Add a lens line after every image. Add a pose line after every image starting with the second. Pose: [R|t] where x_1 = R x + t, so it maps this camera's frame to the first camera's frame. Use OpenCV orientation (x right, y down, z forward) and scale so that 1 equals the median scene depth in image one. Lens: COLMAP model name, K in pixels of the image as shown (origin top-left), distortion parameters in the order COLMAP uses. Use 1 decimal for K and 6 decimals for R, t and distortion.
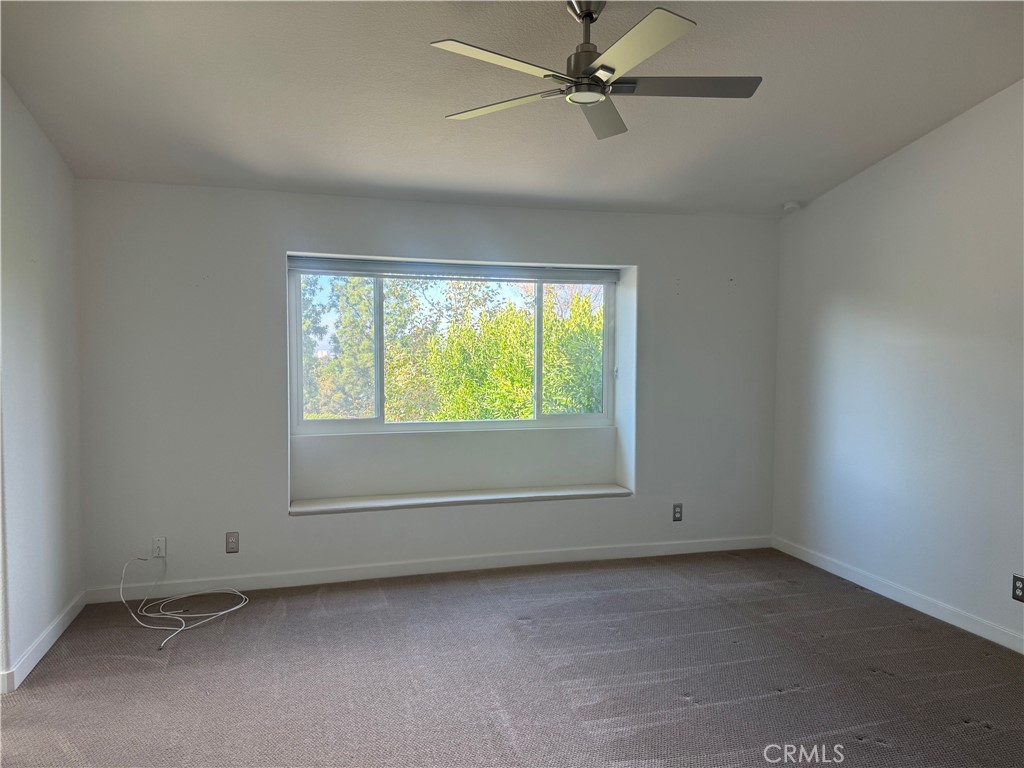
lens RADIAL K [[730.5, 0, 512.9], [0, 730.5, 383.2], [0, 0, 1]] dist [0.079248, -0.104885]
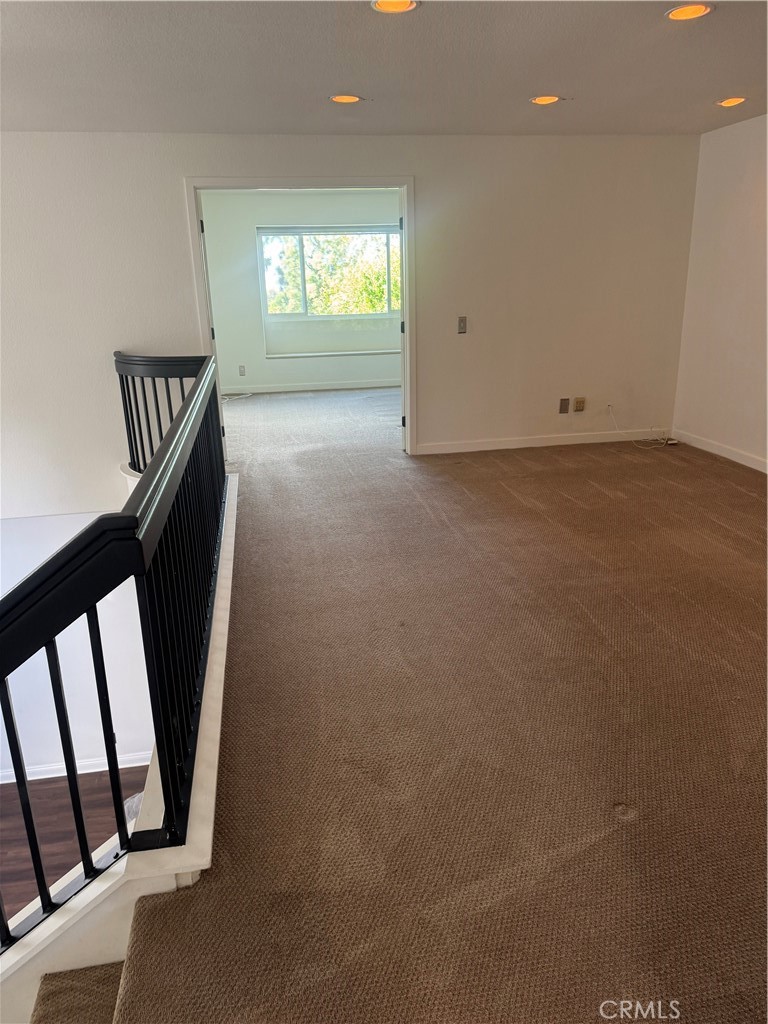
lens RADIAL K [[730.5, 0, 383.7], [0, 730.5, 513.1], [0, 0, 1]] dist [0.079248, -0.104885]
pose [[0.994063, 0.000828, -0.108800, 0.024524], [0.027635, 0.965257, 0.259837, 0.006174], [0.105235, -0.261301, 0.959504, -0.102111]]
